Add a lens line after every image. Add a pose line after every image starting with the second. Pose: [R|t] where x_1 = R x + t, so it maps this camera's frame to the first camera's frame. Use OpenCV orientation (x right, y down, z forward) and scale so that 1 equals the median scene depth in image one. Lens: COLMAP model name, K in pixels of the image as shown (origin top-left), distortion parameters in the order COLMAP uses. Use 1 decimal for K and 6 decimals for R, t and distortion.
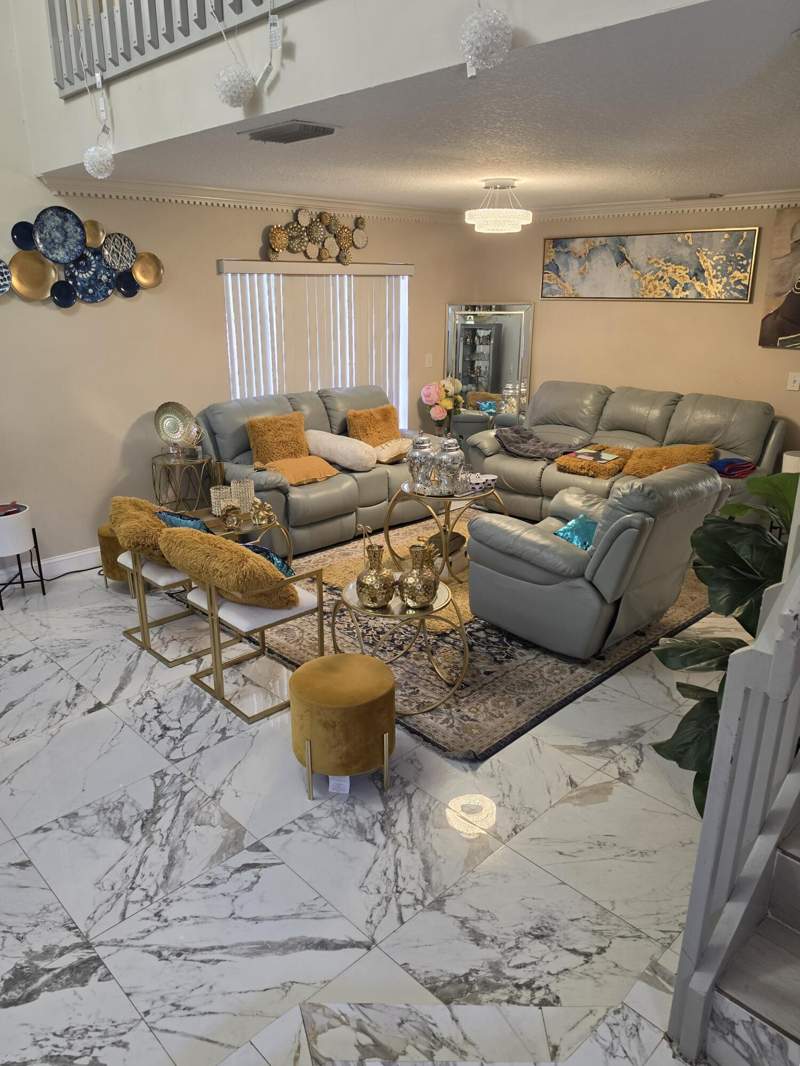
lens RADIAL K [[763.8, 0, 400.0], [0, 763.8, 533.0], [0, 0, 1]] dist [0.118376, -0.179764]
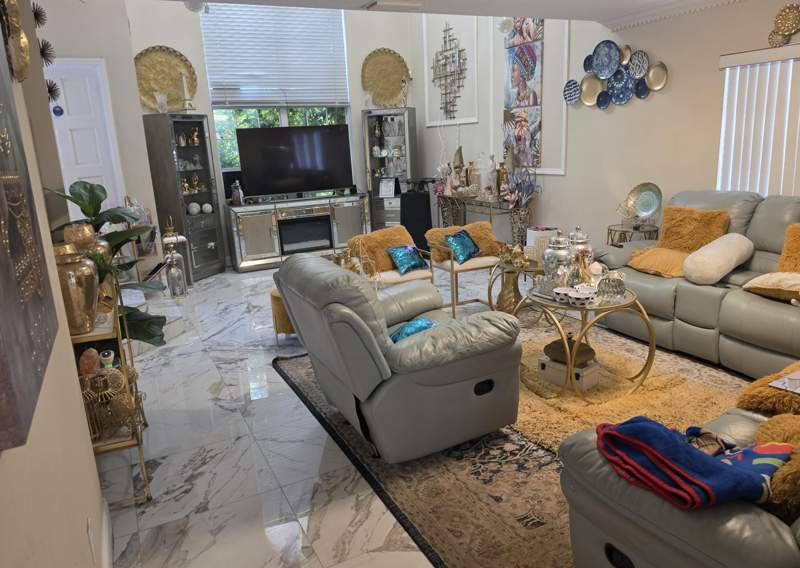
lens RADIAL K [[574.8, 0, 400.0], [0, 574.8, 284.0], [0, 0, 1]] dist [0.006446, 0.000773]
pose [[-0.299417, 0.253733, -0.919766, 0.783276], [-0.253764, 0.908093, 0.333122, -0.253958], [0.919757, 0.333146, -0.207510, 0.985638]]
